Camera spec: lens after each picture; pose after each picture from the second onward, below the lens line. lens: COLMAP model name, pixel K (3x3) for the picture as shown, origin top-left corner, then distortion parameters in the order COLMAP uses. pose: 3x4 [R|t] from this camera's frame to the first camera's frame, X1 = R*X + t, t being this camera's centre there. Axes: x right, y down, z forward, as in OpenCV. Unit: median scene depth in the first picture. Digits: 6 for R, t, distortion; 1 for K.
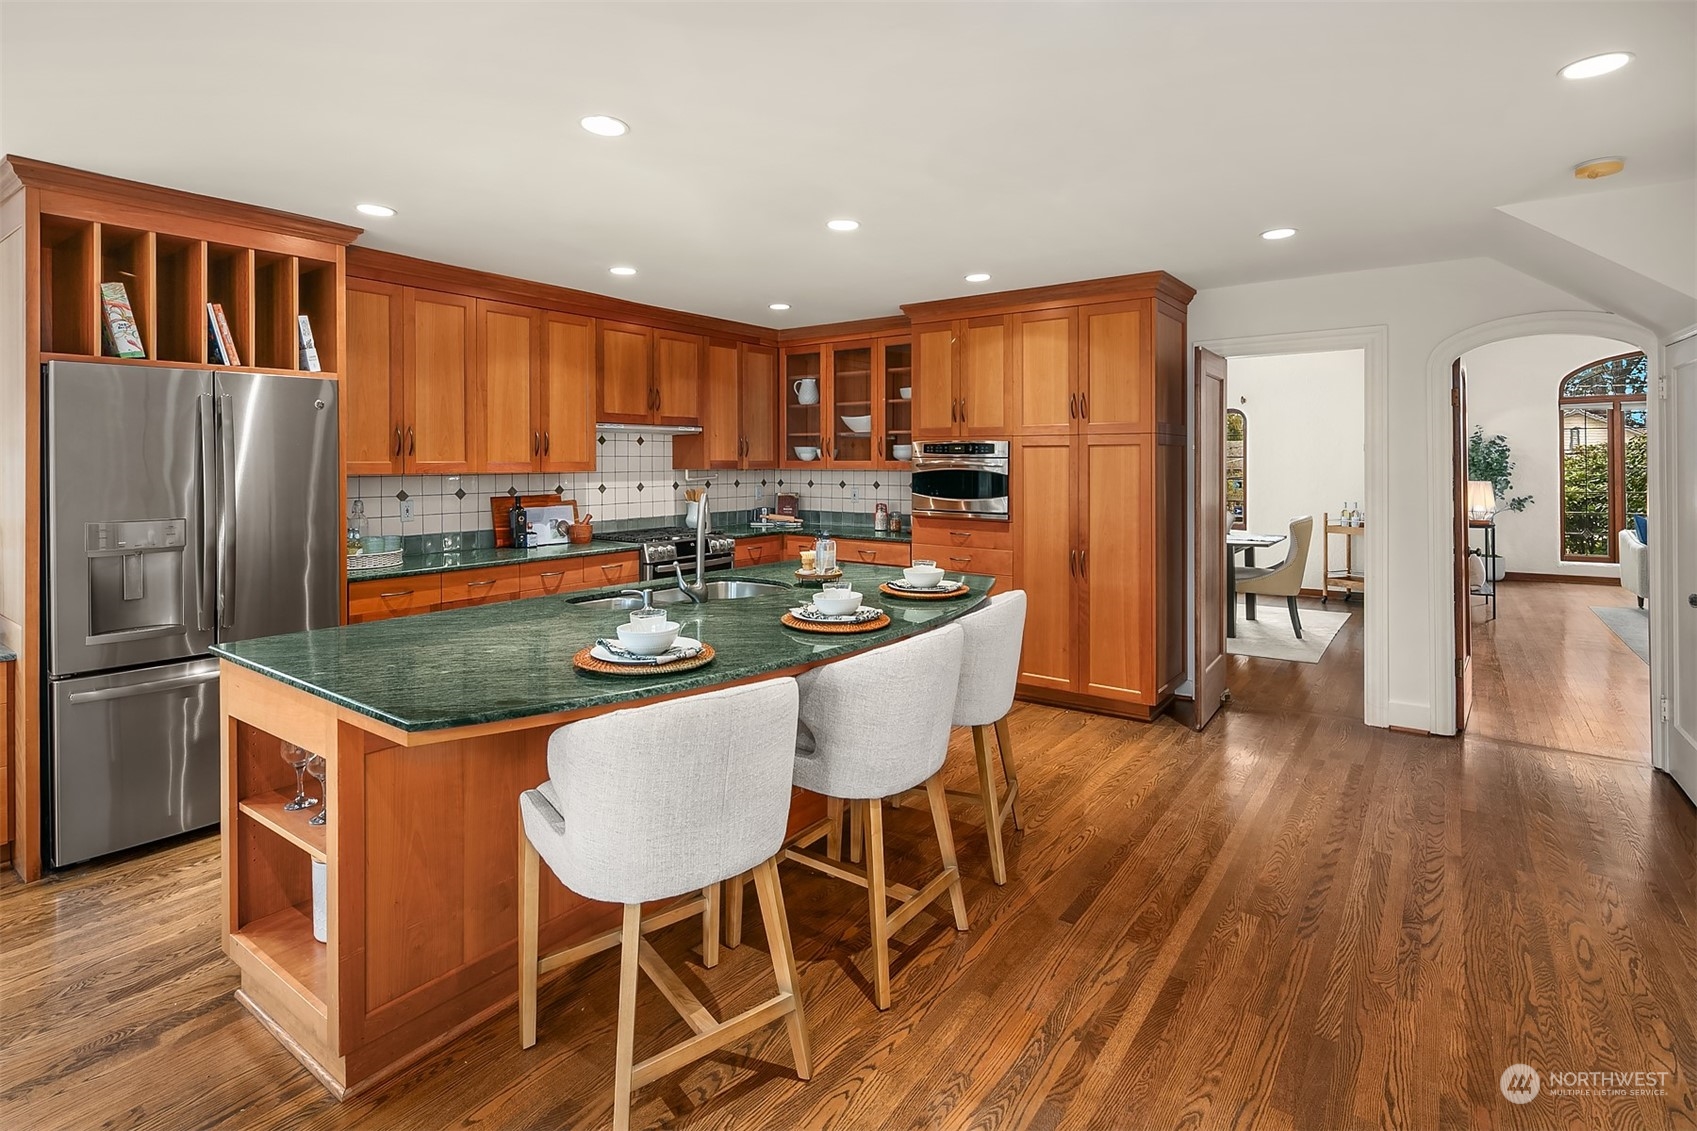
lens RADIAL K [[825.3, 0, 850.3], [0, 825.3, 464.9], [0, 0, 1]] dist [-0.001683, -0.000658]
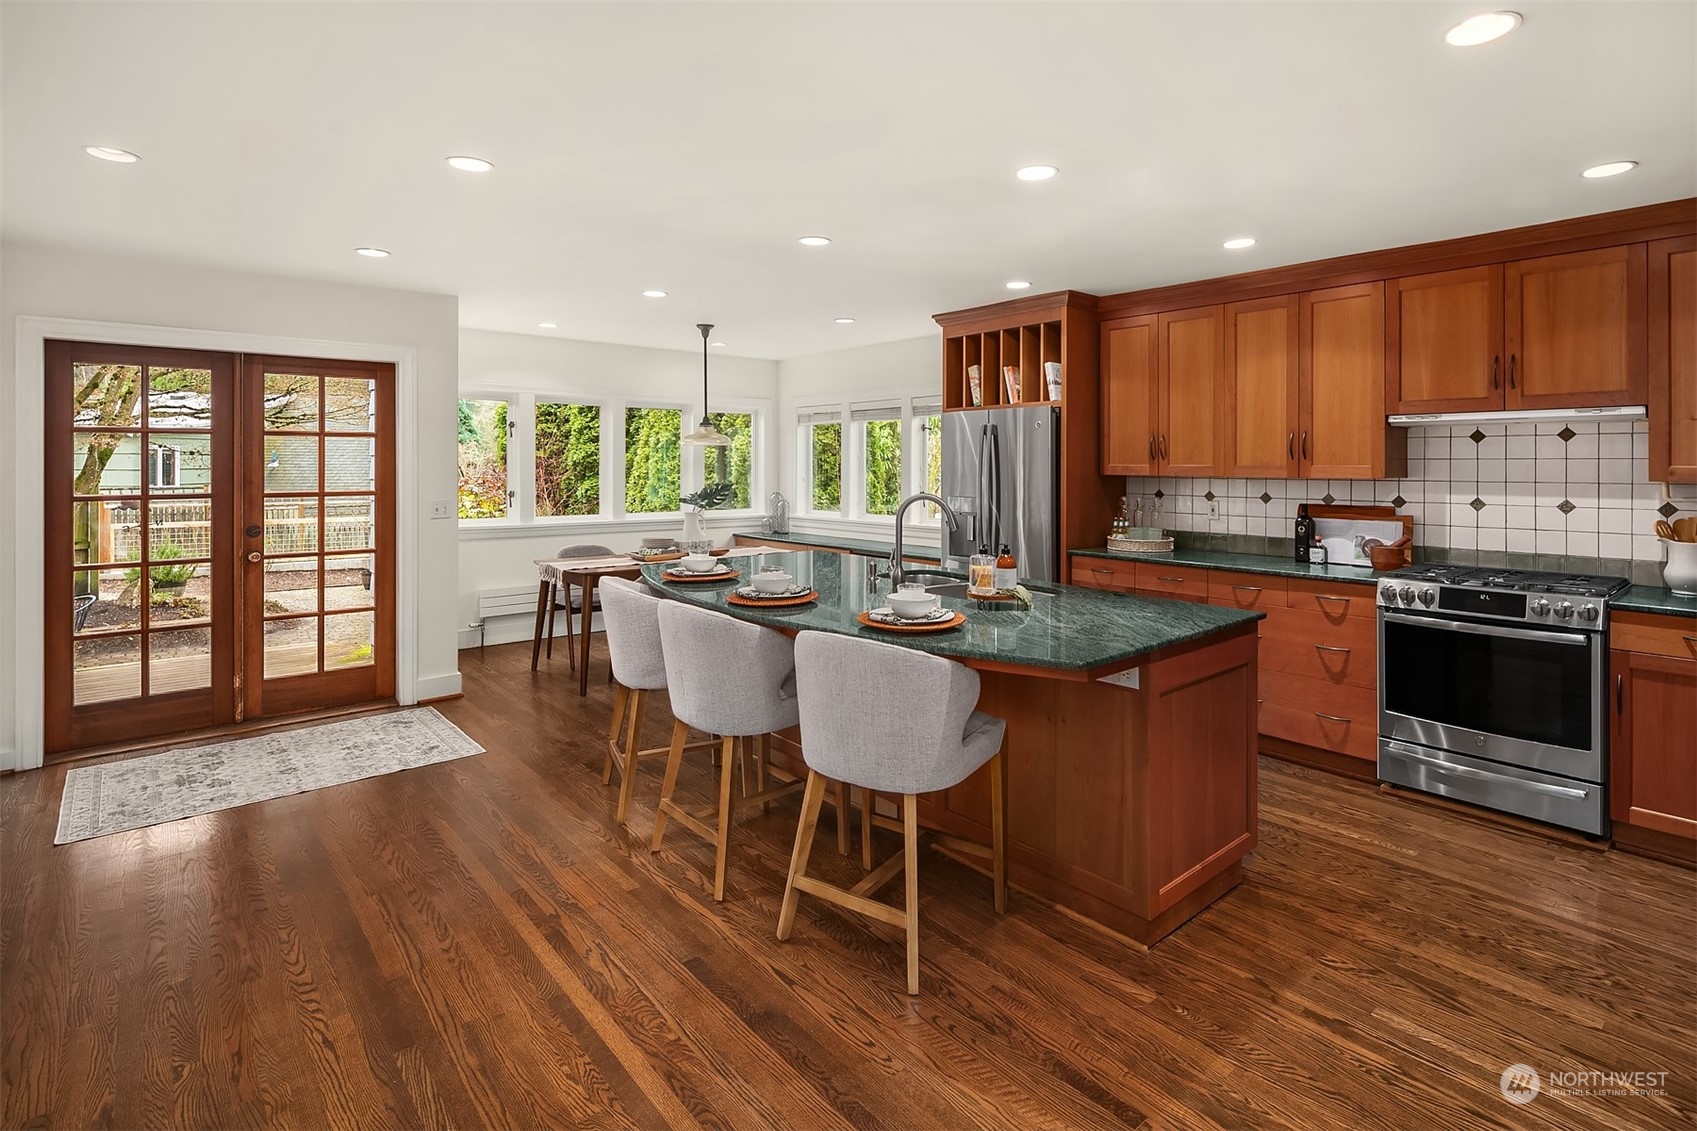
lens RADIAL K [[825.3, 0, 850.3], [0, 825.3, 464.9], [0, 0, 1]] dist [-0.001683, -0.000658]
pose [[-0.233621, 0.004085, -0.972319, 0.923264], [-0.007484, 0.999954, 0.006000, -0.009916], [0.972299, 0.008679, -0.233579, 1.141862]]
